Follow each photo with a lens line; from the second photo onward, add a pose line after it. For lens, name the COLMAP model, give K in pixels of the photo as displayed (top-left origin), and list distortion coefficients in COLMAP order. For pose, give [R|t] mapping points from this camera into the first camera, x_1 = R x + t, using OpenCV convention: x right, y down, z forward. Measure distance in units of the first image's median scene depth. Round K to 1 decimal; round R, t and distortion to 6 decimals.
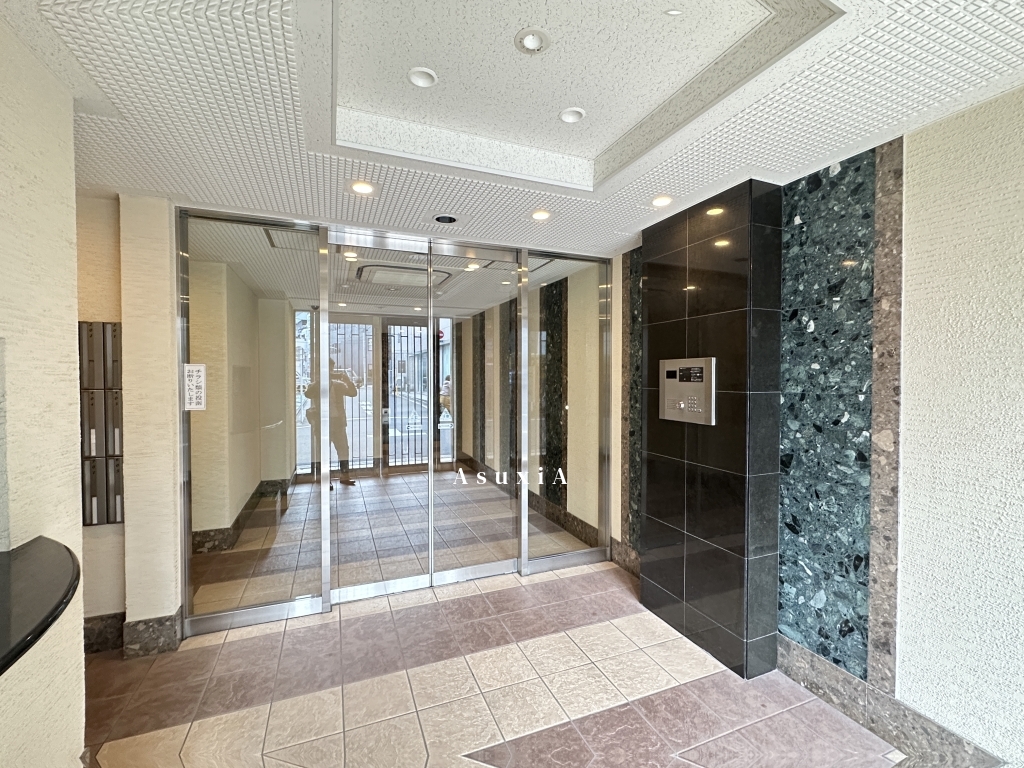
lens RADIAL K [[445.2, 0, 509.6], [0, 445.2, 383.8], [0, 0, 1]] dist [-0.000365, -0.000311]
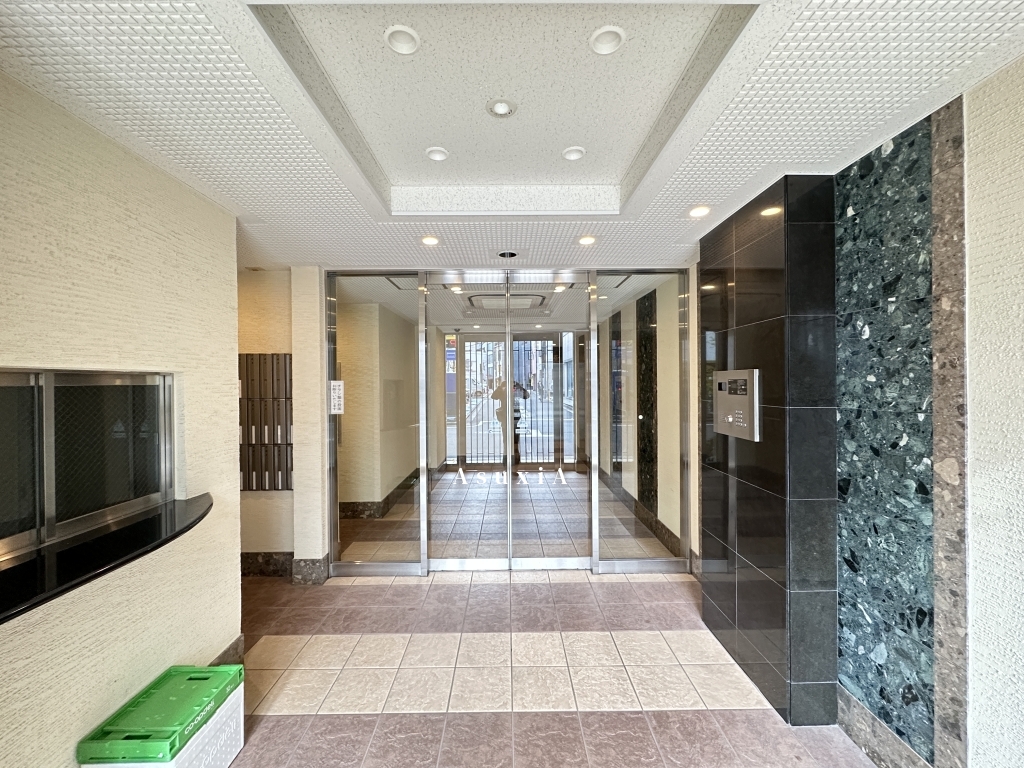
lens RADIAL K [[406.8, 0, 507.5], [0, 406.8, 383.8], [0, 0, 1]] dist [-0.001790, 0.000377]
pose [[0.929917, -0.006988, -0.367704, 0.302144], [0.001990, 0.999900, -0.013970, -0.018360], [0.367765, 0.012259, 0.929838, 0.012936]]
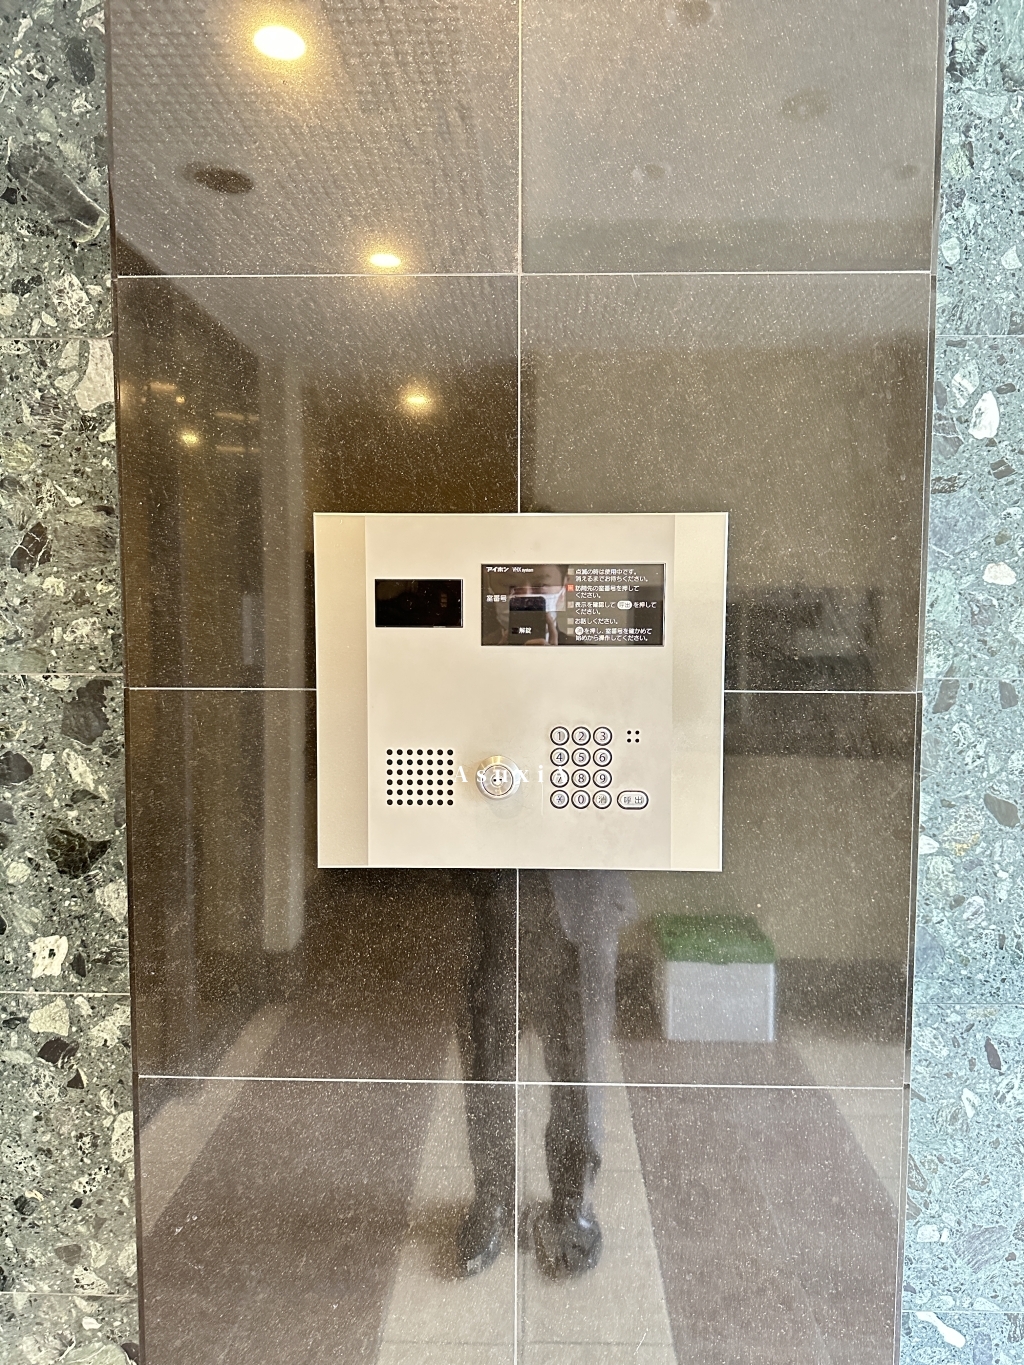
lens RADIAL K [[965.0, 0, 511.3], [0, 965.0, 686.1], [0, 0, 1]] dist [-0.001404, -0.003266]
pose [[0.409464, -0.068512, 0.909750, 0.052721], [0.014010, 0.997531, 0.068817, -0.016722], [-0.912219, -0.015433, 0.409413, 0.962489]]
